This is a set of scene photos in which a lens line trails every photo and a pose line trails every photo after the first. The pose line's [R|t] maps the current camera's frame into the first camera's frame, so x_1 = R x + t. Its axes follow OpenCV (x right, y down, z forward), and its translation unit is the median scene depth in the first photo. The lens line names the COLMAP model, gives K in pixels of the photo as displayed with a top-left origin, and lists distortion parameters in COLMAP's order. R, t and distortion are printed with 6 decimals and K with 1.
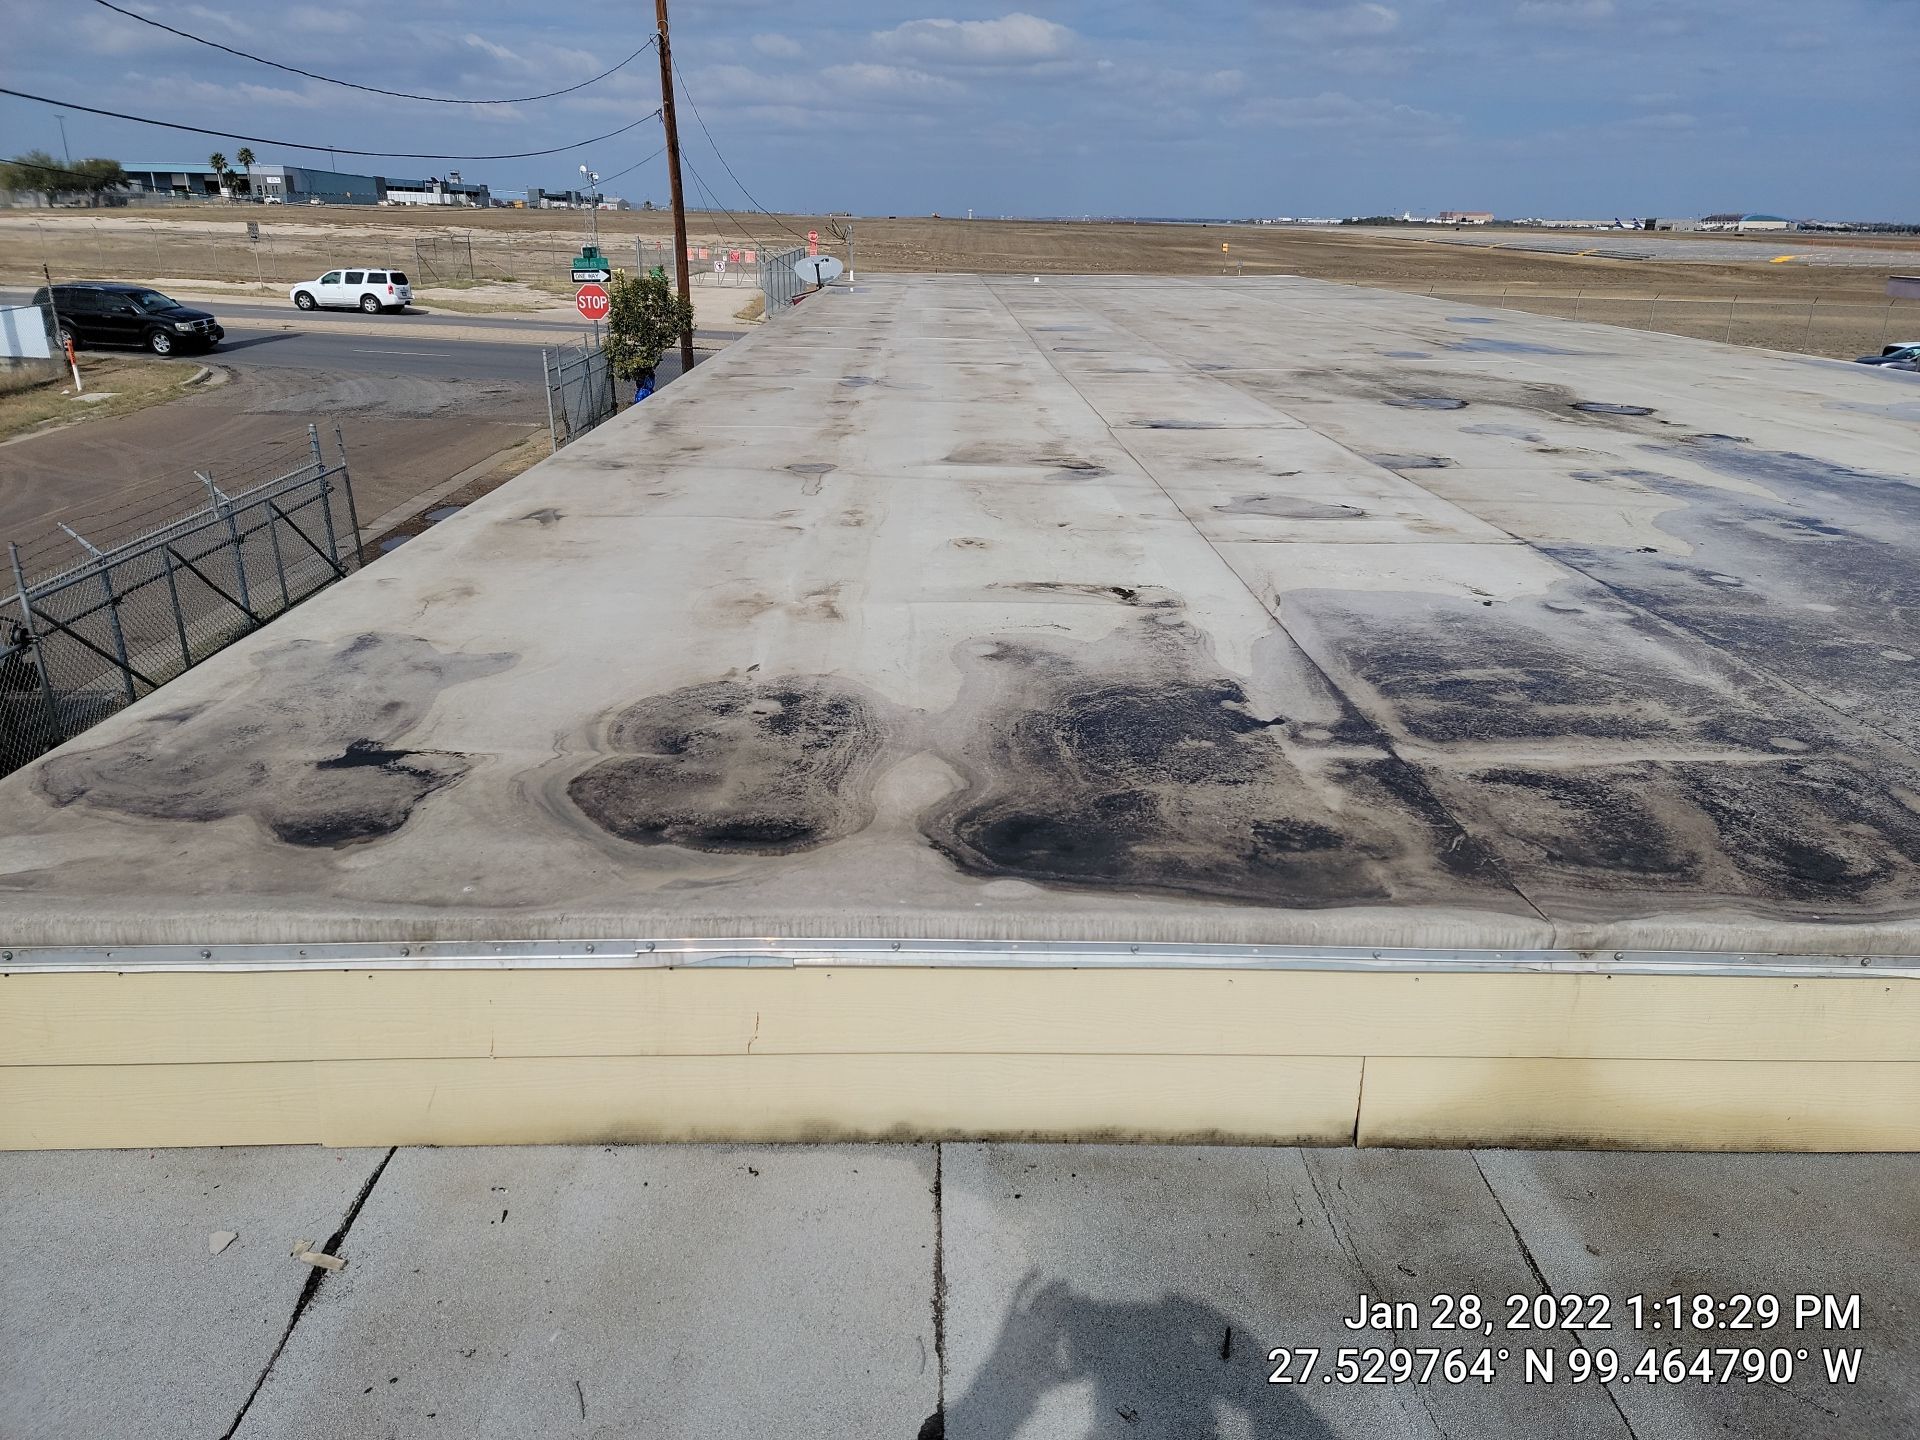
lens RADIAL K [[1329.7, 0, 971.6], [0, 1329.7, 683.5], [0, 0, 1]] dist [0.100903, -0.085413]
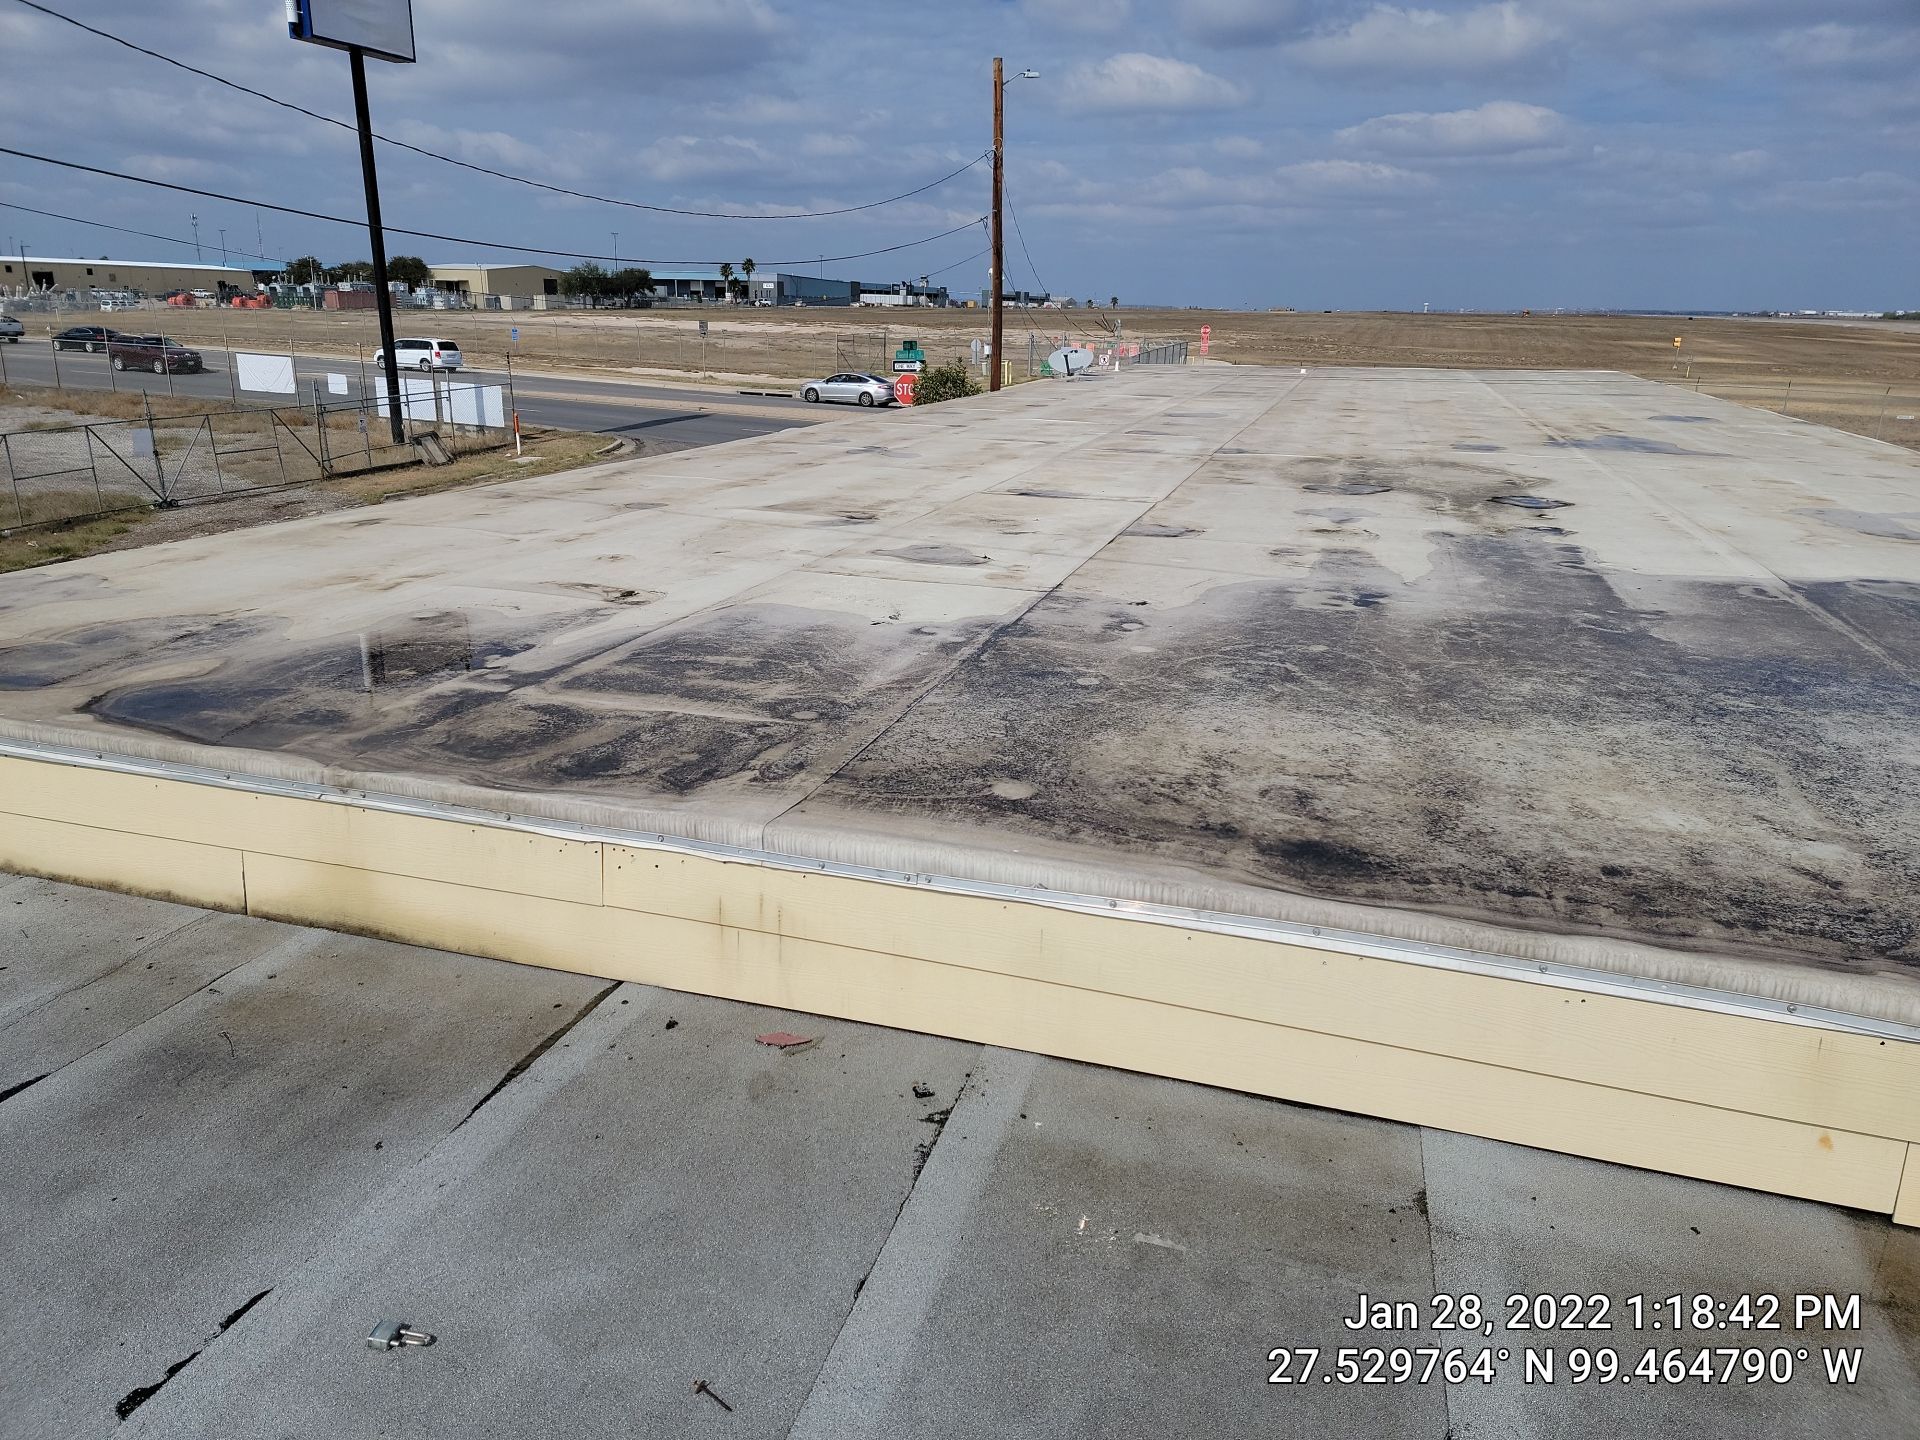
lens RADIAL K [[1328.5, 0, 941.3], [0, 1328.5, 700.2], [0, 0, 1]] dist [0.103101, -0.083688]
pose [[0.944775, 0.094047, -0.313935, 0.995867], [-0.110526, 0.993254, -0.035069, 0.053890], [0.308519, 0.067830, 0.948797, -0.128732]]
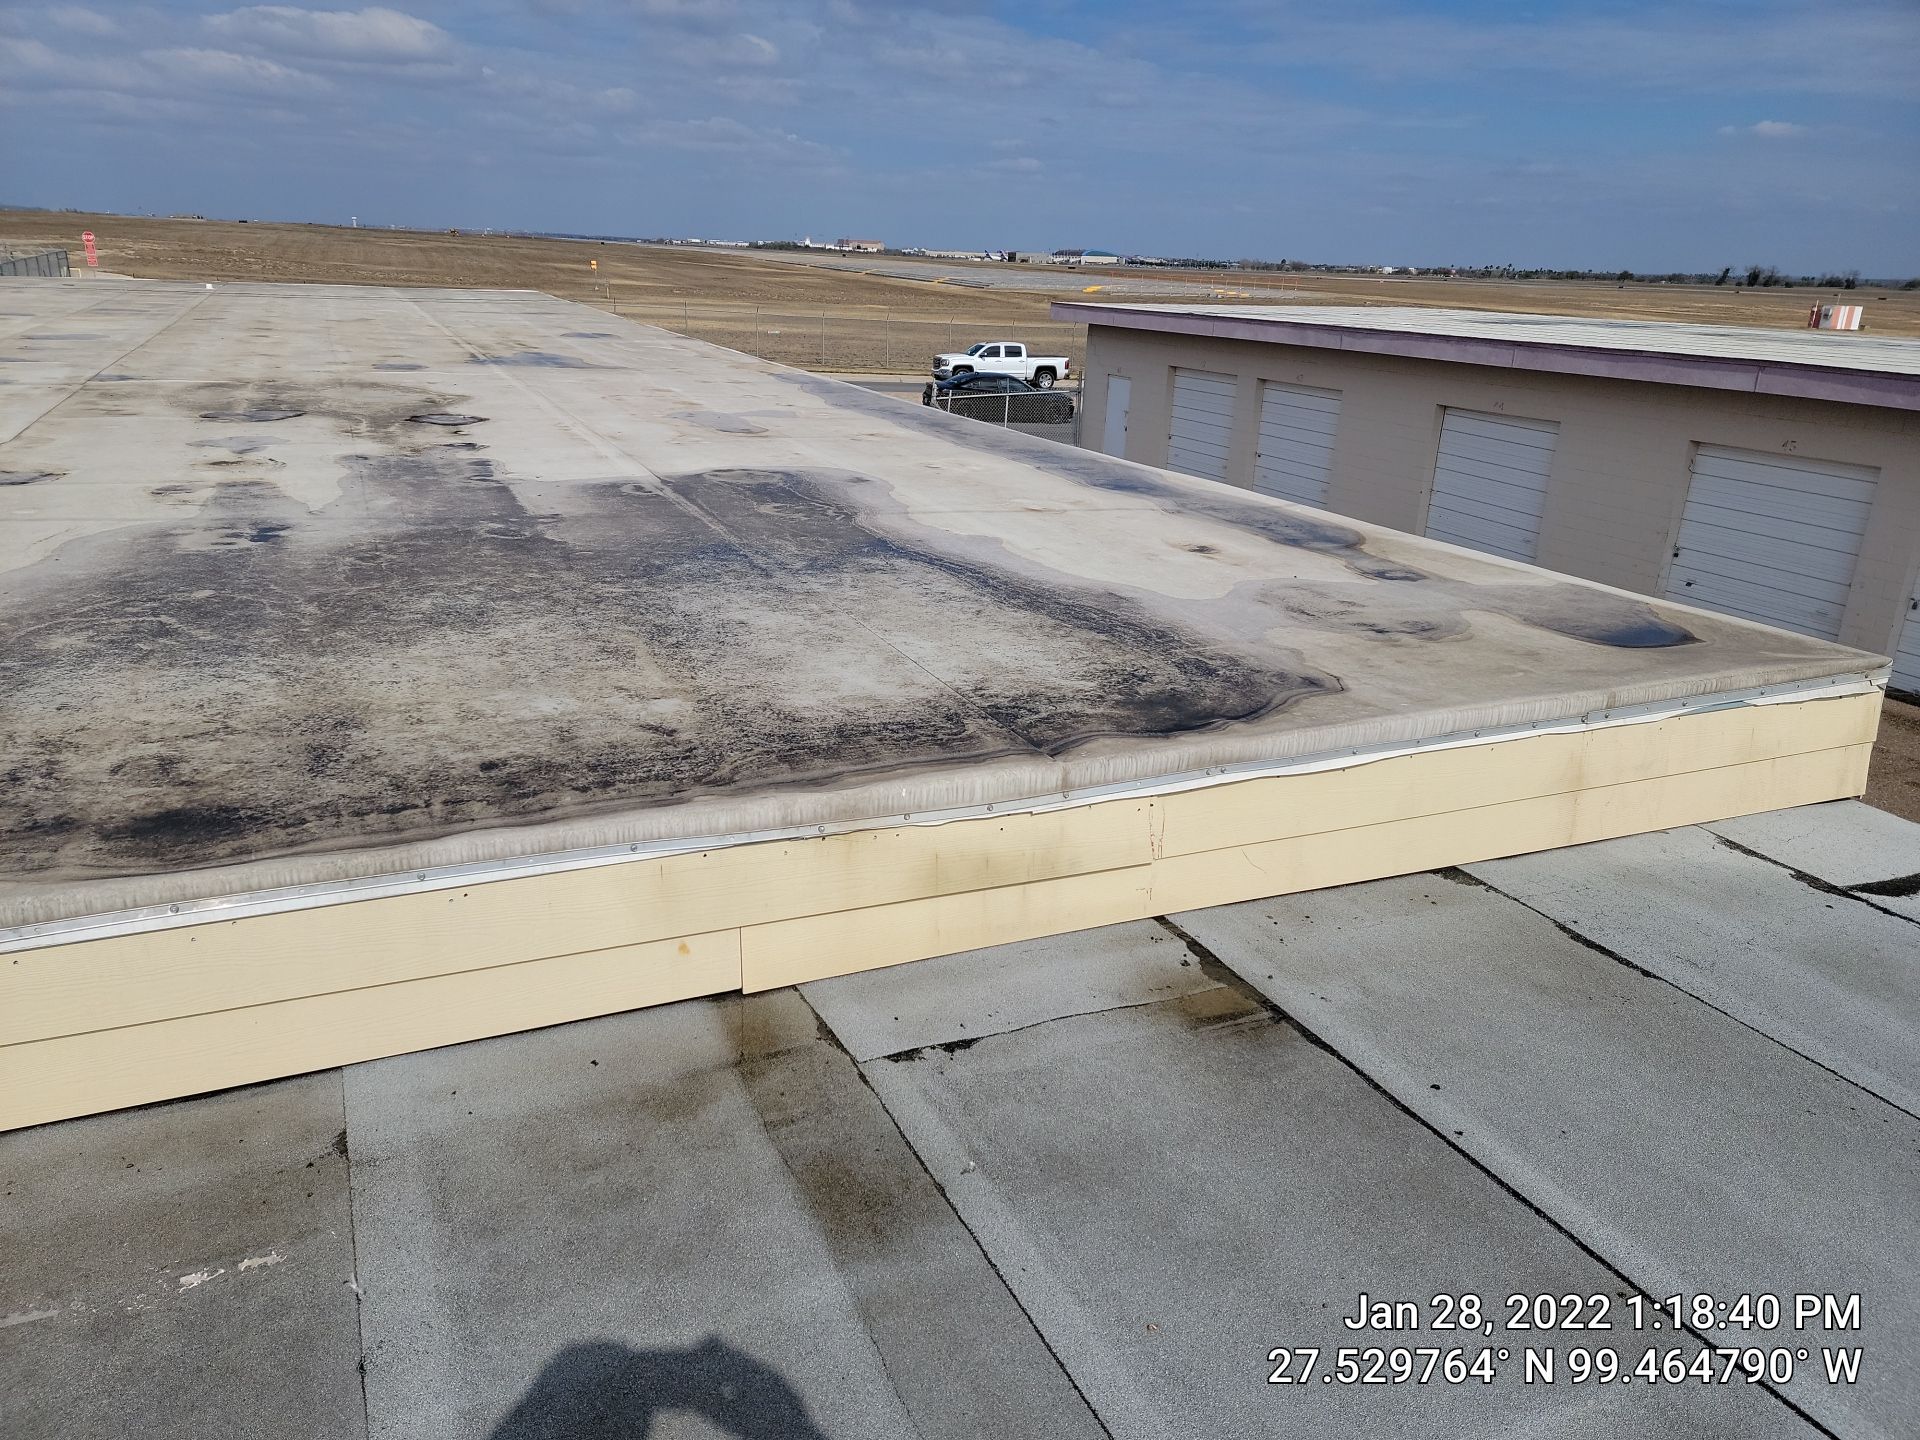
lens RADIAL K [[1328.5, 0, 941.3], [0, 1328.5, 700.2], [0, 0, 1]] dist [0.103101, -0.083688]
pose [[0.926949, -0.103237, 0.360705, 1.120920], [0.103932, 0.994430, 0.017527, 0.057124], [-0.360505, 0.021242, 0.932515, -0.121852]]
